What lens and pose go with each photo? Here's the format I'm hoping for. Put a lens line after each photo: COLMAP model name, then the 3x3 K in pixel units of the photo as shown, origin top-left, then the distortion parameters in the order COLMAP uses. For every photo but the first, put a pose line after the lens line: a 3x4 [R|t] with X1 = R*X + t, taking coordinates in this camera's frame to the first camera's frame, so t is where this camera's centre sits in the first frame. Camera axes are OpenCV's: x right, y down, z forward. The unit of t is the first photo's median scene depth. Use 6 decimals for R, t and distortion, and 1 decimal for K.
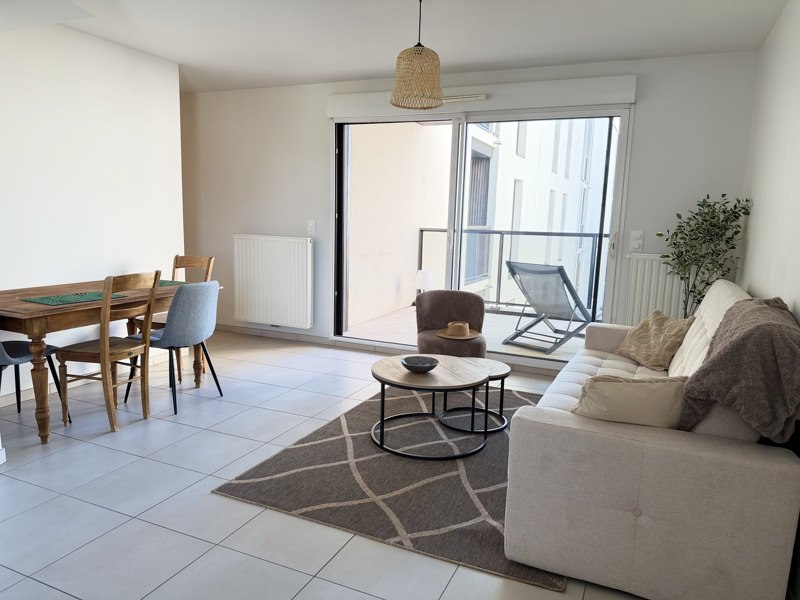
lens RADIAL K [[566.7, 0, 400.0], [0, 566.7, 300.0], [0, 0, 1]] dist [0.089025, -0.003427]
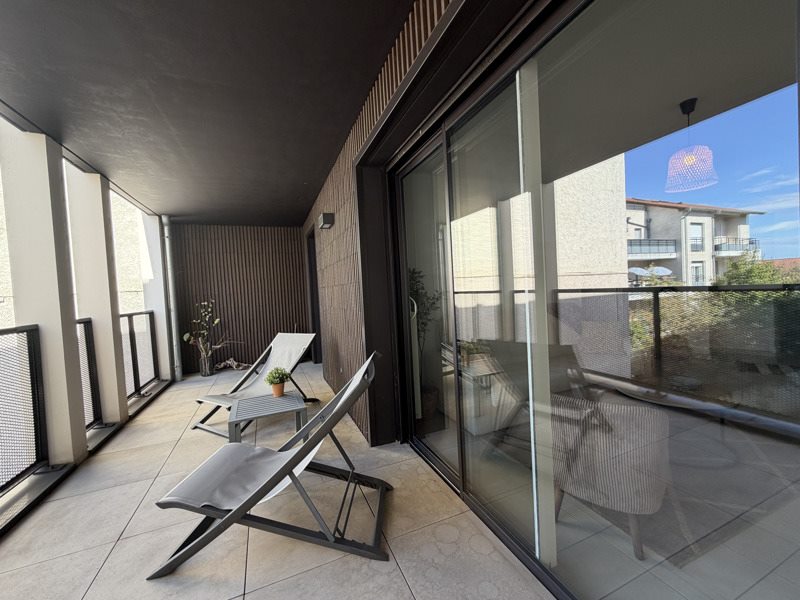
lens RADIAL K [[320.6, 0, 400.0], [0, 320.6, 300.0], [0, 0, 1]] dist [0.007870, 0.000107]
pose [[-0.735671, -0.008157, 0.677290, 0.009008], [0.130613, 0.979452, 0.153667, -0.260100], [-0.664626, 0.201511, -0.719489, 1.874127]]
